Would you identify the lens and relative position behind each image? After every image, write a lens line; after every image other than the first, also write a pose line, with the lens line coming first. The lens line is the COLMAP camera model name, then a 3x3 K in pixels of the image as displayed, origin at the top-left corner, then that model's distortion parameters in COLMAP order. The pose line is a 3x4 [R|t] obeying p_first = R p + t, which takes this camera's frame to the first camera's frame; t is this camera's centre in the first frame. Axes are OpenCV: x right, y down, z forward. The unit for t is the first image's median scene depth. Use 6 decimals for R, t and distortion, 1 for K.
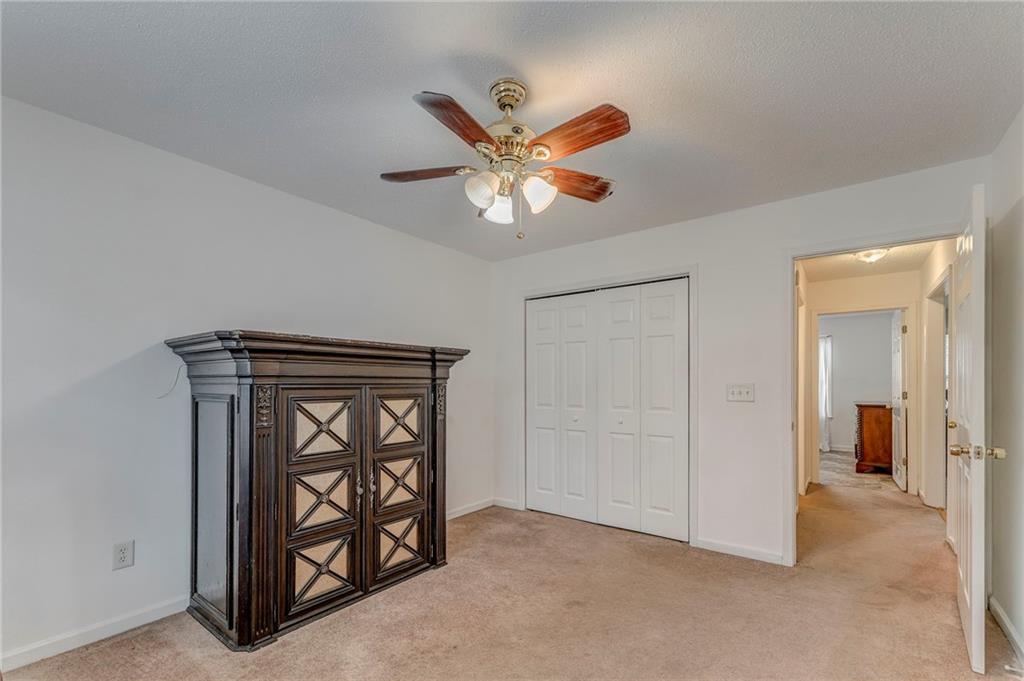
lens RADIAL K [[451.3, 0, 514.2], [0, 451.3, 377.1], [0, 0, 1]] dist [0.001739, 0.000011]
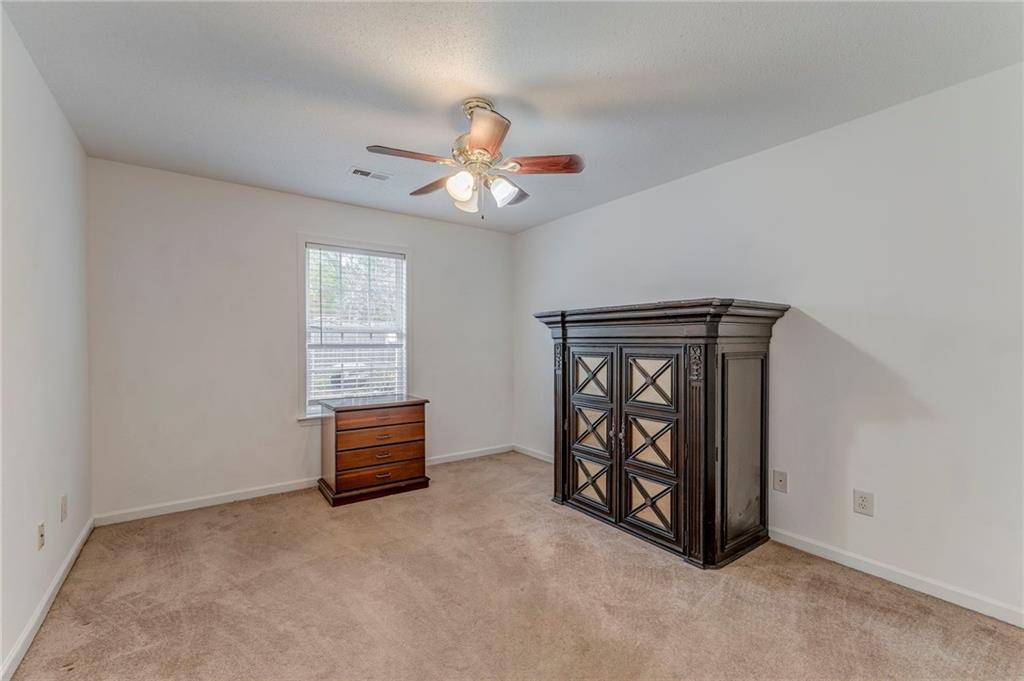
lens RADIAL K [[435.5, 0, 515.4], [0, 435.5, 345.1], [0, 0, 1]] dist [0.001324, -0.000254]
pose [[-0.285760, 0.005900, -0.958283, 0.777568], [0.006826, 0.999968, 0.004121, 0.013217], [0.958277, -0.005363, -0.285791, 1.026229]]
